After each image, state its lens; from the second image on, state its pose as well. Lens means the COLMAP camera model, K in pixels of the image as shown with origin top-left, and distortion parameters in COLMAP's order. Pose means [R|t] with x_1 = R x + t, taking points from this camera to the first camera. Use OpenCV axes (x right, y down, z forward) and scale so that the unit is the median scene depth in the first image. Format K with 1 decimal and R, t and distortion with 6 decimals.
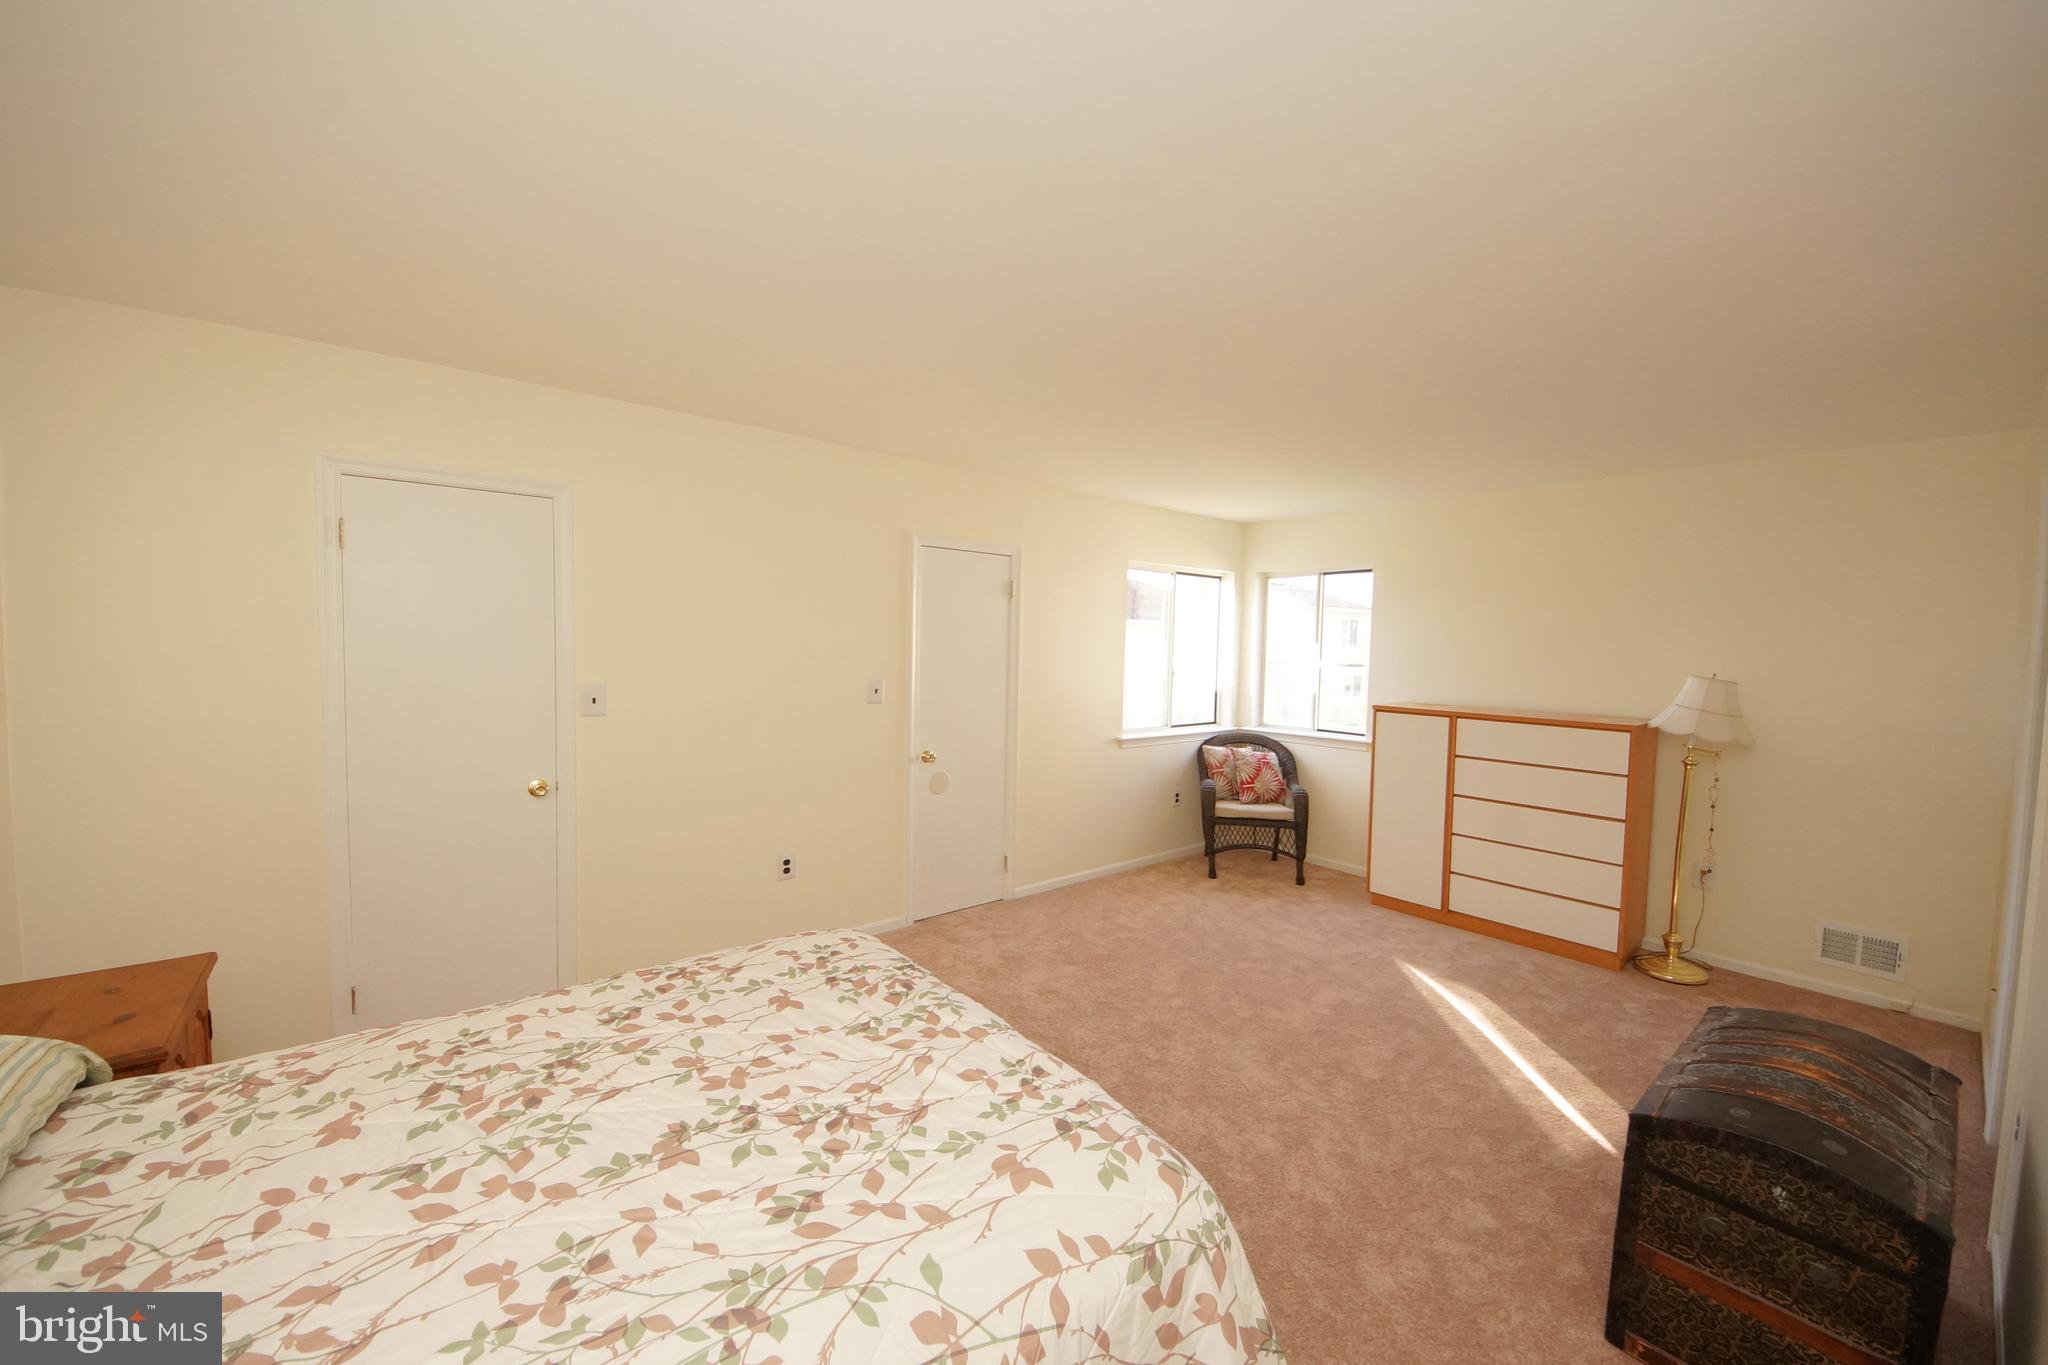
lens RADIAL K [[766.4, 0, 1029.8], [0, 766.4, 680.4], [0, 0, 1]] dist [0.046295, -0.036178]
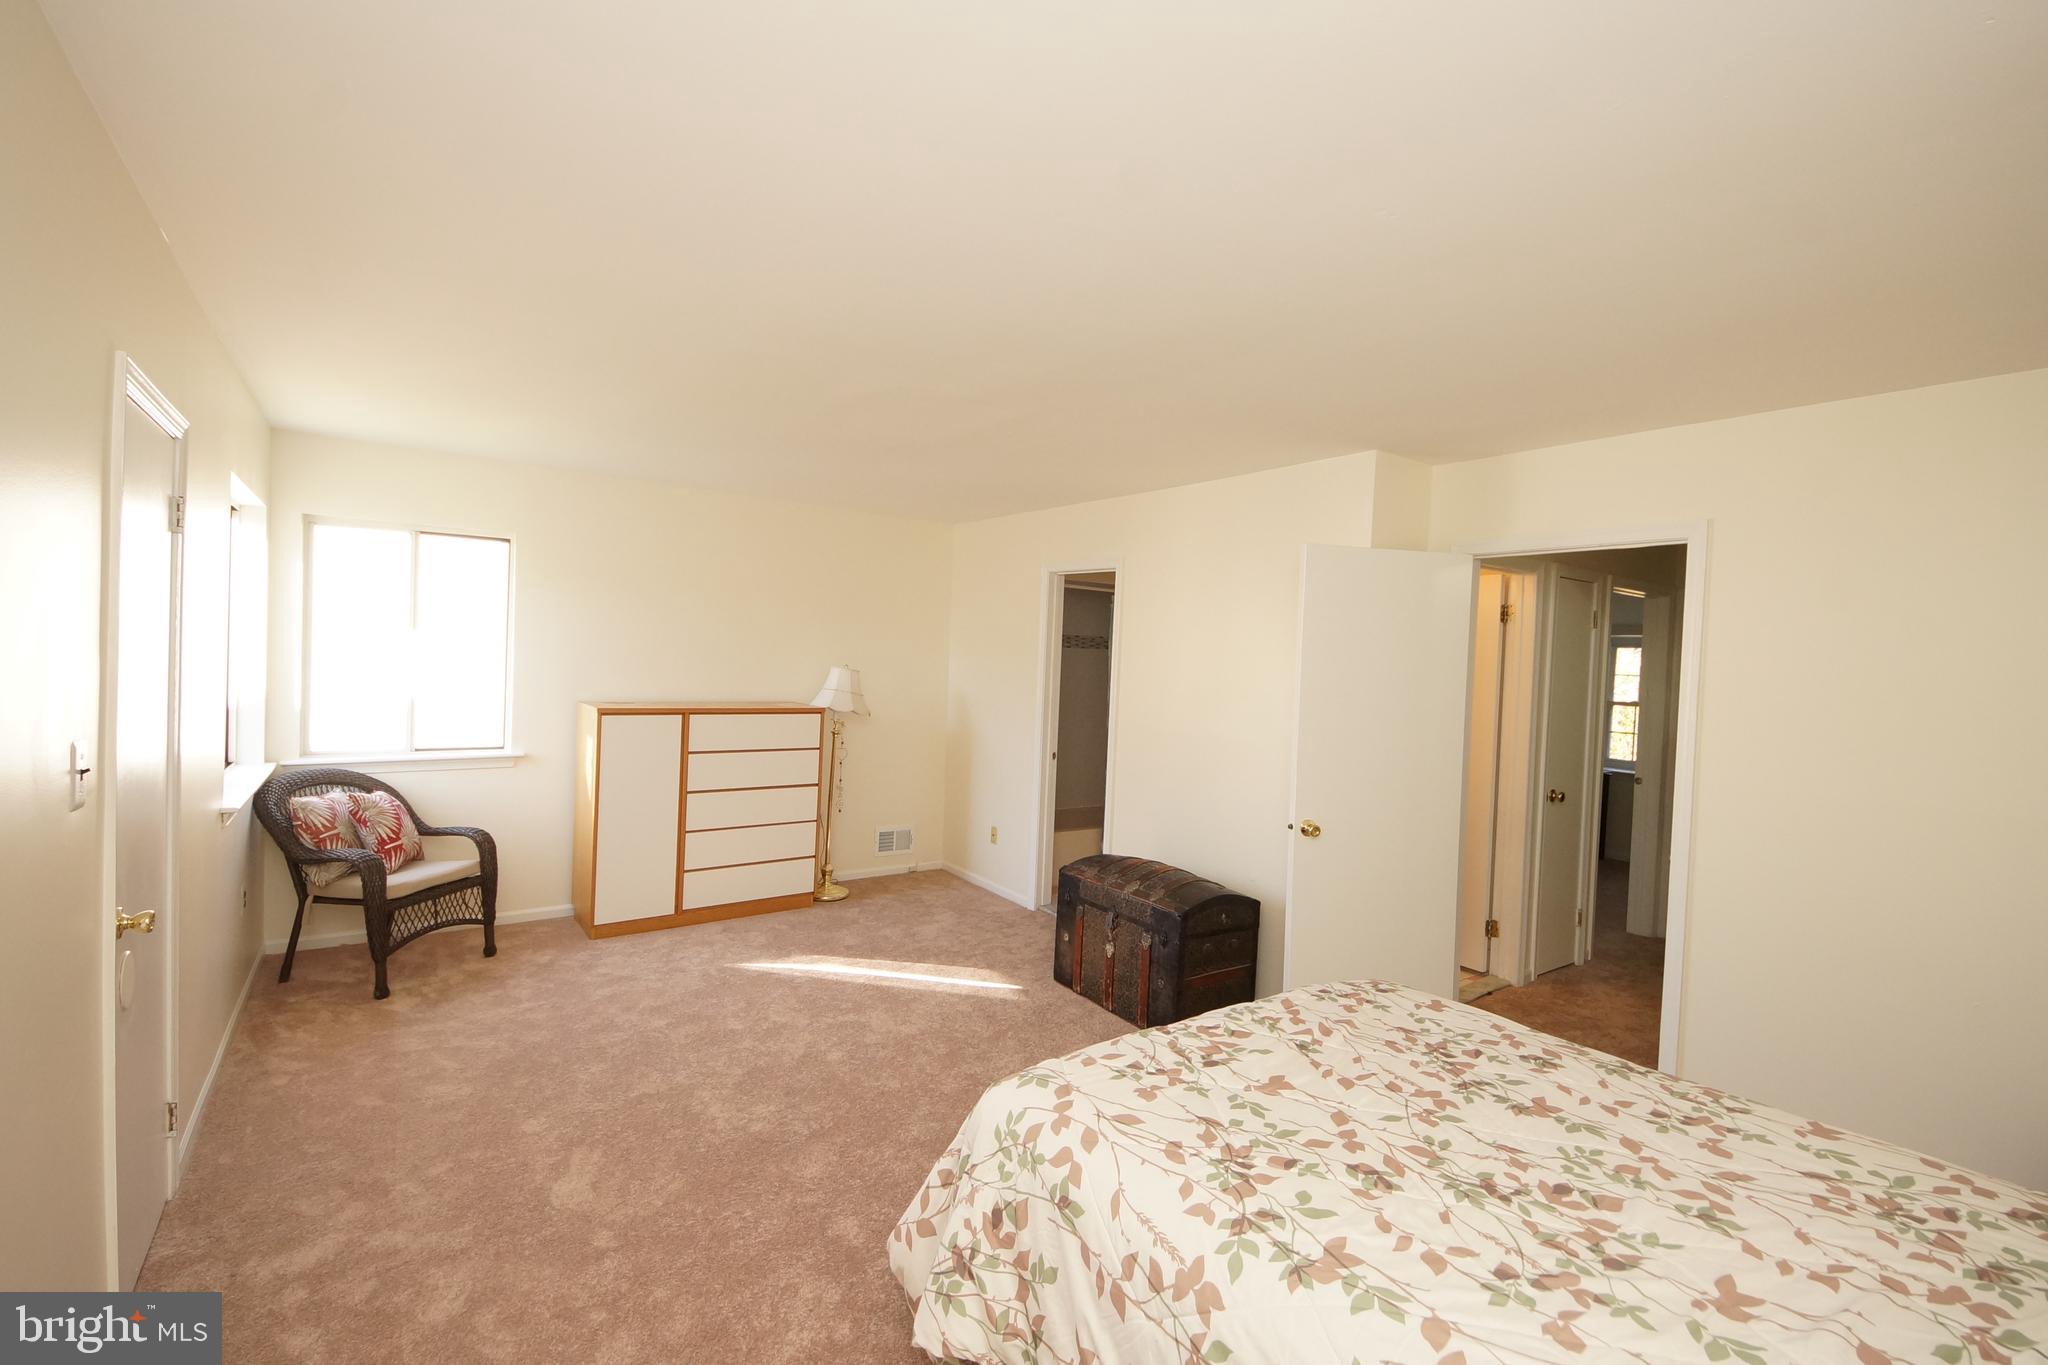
lens RADIAL K [[888.2, 0, 1024.0], [0, 888.2, 682.5], [0, 0, 1]] dist [0.044263, -0.040870]
pose [[0.065312, -0.048198, 0.996700, -0.625515], [0.011364, 0.998804, 0.047555, -0.046589], [-0.997800, 0.008221, 0.065781, 0.567202]]
